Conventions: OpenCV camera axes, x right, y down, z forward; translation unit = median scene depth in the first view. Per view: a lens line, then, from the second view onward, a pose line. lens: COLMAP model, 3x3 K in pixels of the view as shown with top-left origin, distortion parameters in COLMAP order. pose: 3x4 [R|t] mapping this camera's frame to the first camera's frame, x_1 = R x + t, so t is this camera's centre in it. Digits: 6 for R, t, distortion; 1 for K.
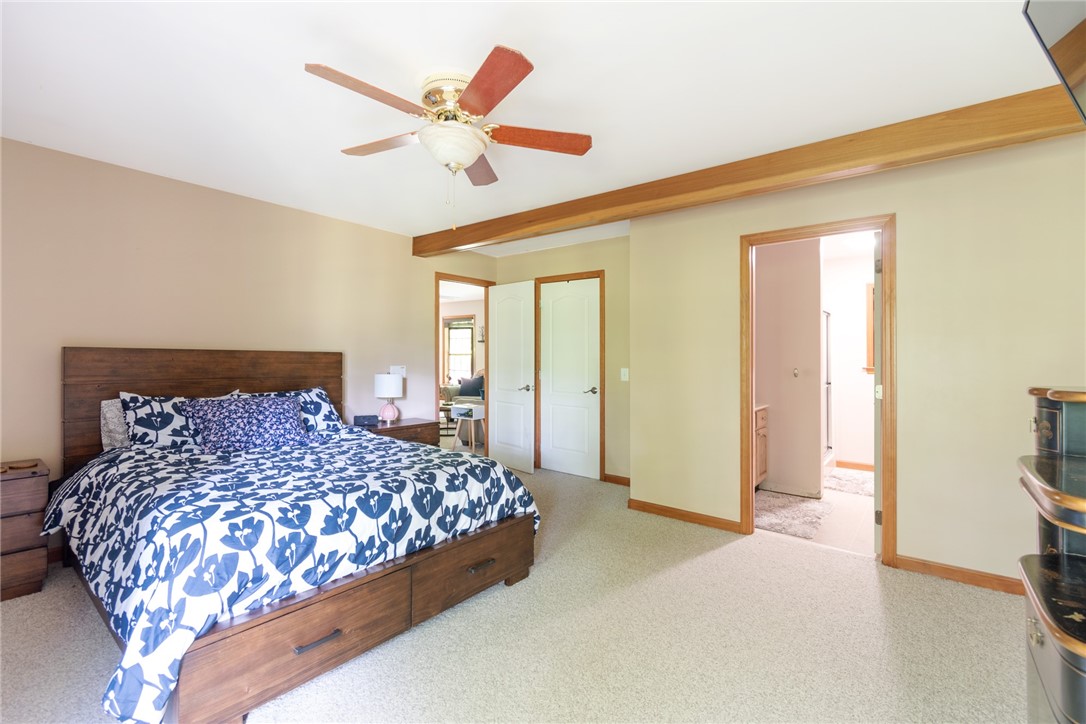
lens RADIAL K [[482.4, 0, 541.7], [0, 482.4, 358.1], [0, 0, 1]] dist [-0.000496, 0.000042]
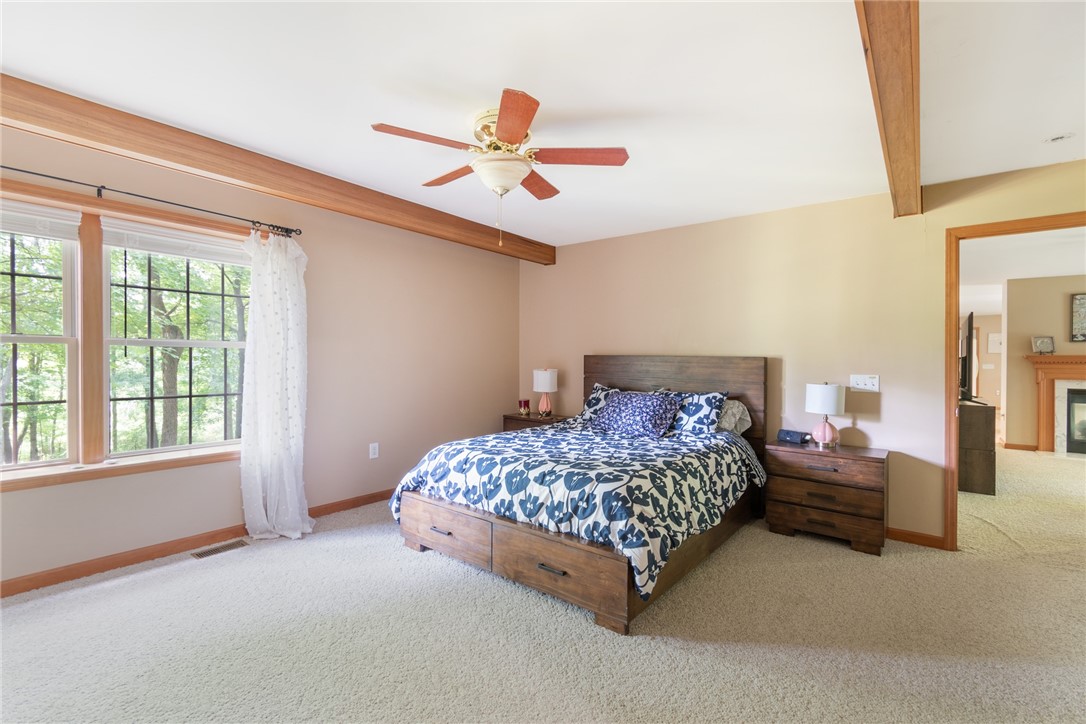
lens RADIAL K [[488.7, 0, 542.8], [0, 488.7, 357.9], [0, 0, 1]] dist [0.000300, 0.000286]
pose [[0.028433, 0.002983, -0.999591, 0.921678], [-0.016676, 0.999858, 0.002510, -0.011881], [0.999457, 0.016598, 0.028479, 0.975280]]
